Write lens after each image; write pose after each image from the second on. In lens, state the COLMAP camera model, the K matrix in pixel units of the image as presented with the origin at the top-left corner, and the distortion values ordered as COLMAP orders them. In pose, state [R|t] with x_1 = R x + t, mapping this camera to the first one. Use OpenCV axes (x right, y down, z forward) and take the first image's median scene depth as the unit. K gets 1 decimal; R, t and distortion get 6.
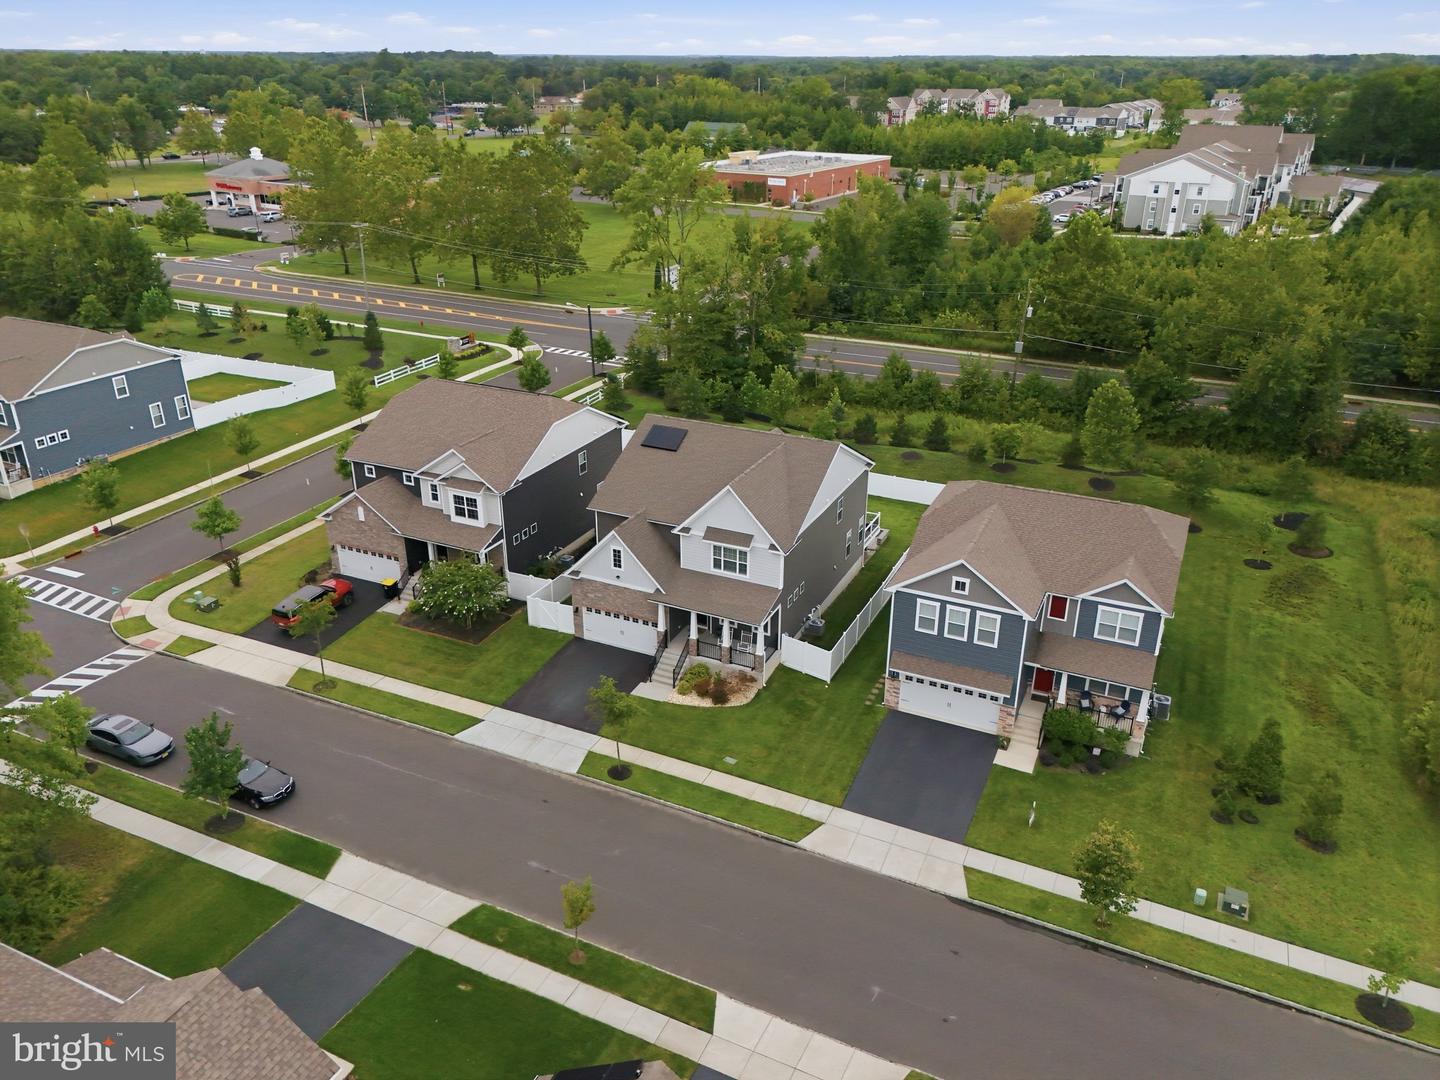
lens RADIAL K [[1060.6, 0, 717.4], [0, 1060.6, 537.0], [0, 0, 1]] dist [0.059274, -0.044703]
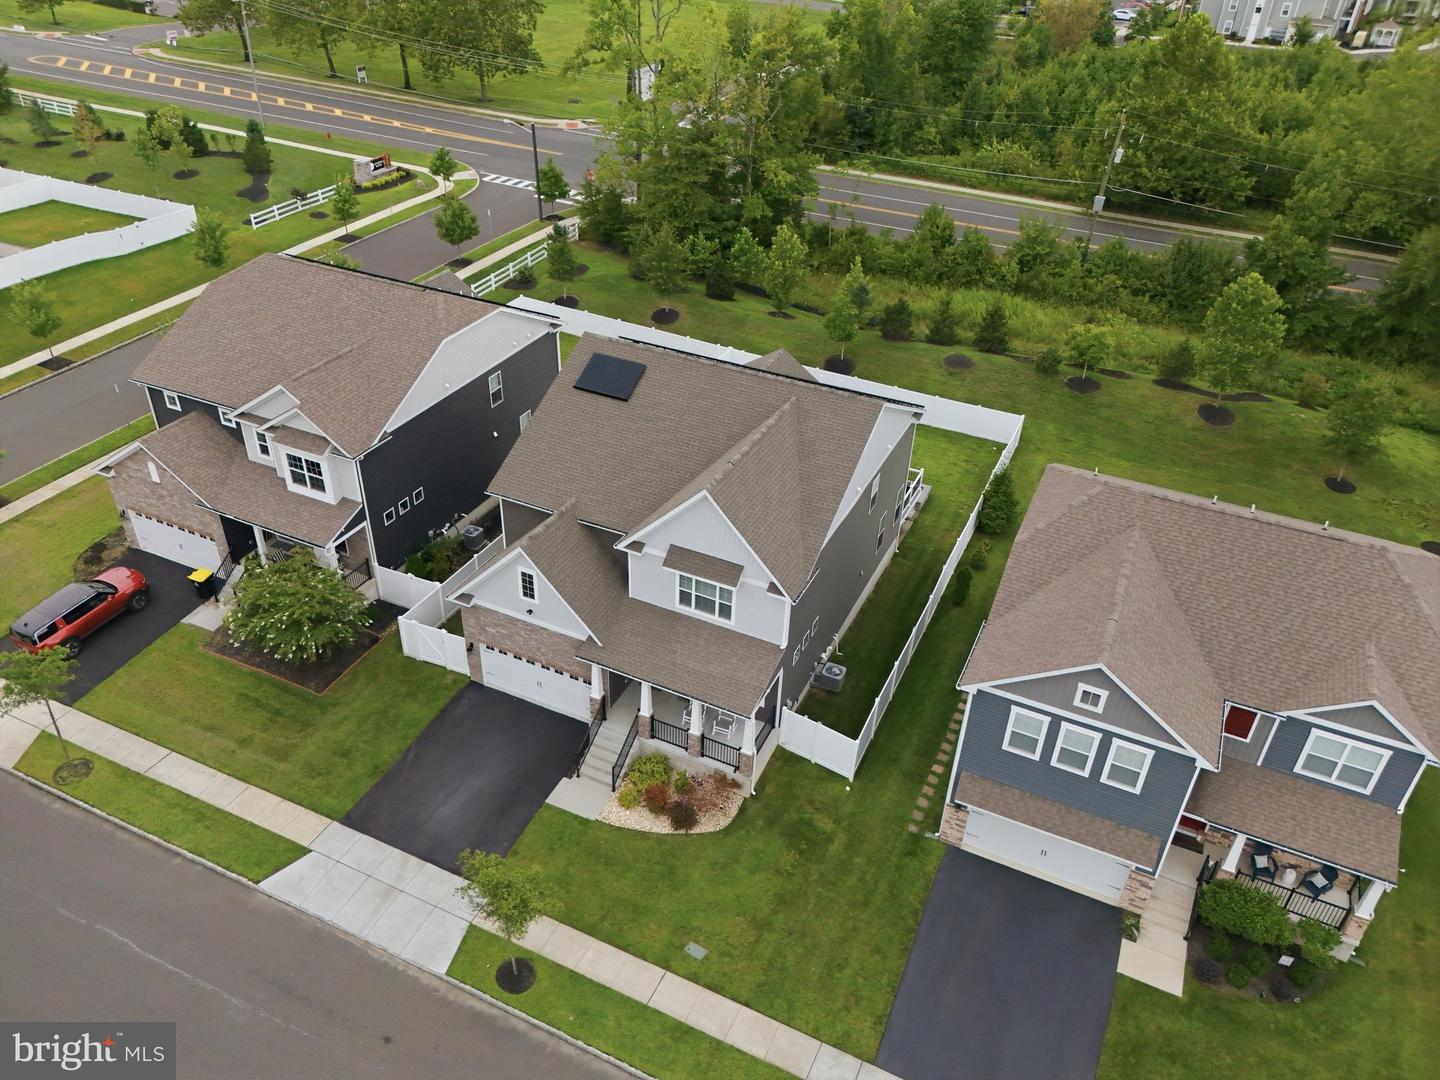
lens RADIAL K [[1068.4, 0, 717.6], [0, 1068.4, 537.1], [0, 0, 1]] dist [0.033195, -0.009049]
pose [[0.999557, 0.023842, 0.017806, 0.006404], [-0.026555, 0.984697, 0.172237, -0.108967], [-0.013427, -0.172634, 0.984895, 0.334448]]
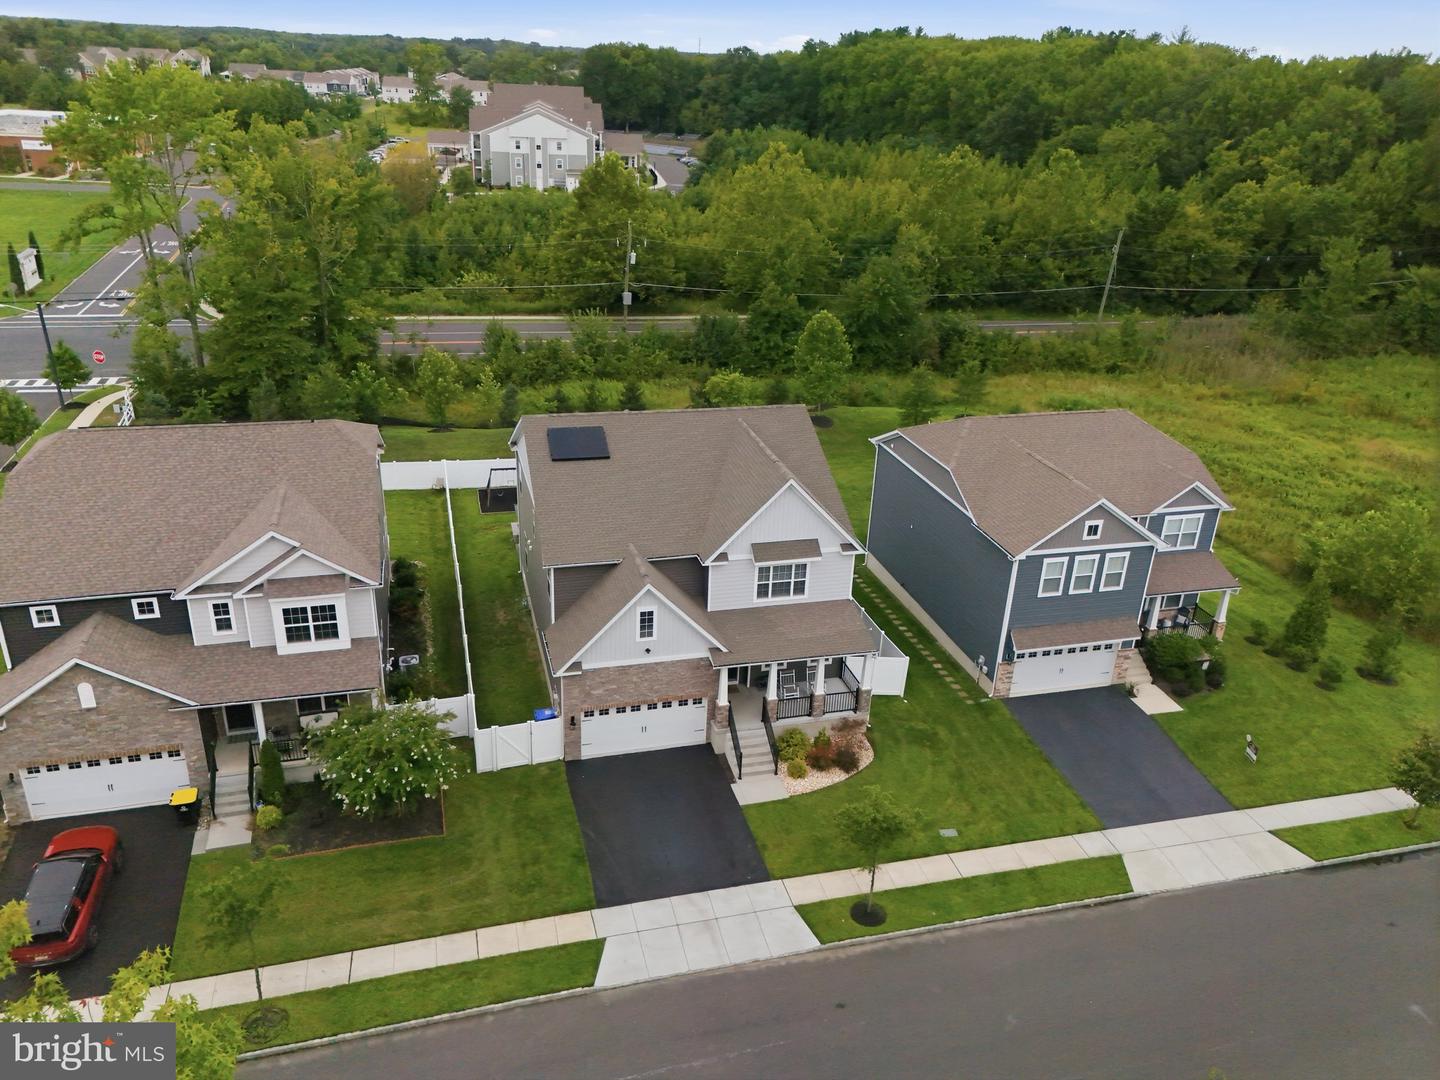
lens RADIAL K [[1063.1, 0, 717.3], [0, 1063.1, 538.9], [0, 0, 1]] dist [0.062209, -0.054427]
pose [[0.760134, -0.240960, 0.603435, -0.408105], [0.229830, 0.968368, 0.097171, -0.078562], [-0.607762, 0.064824, 0.791469, 0.389947]]
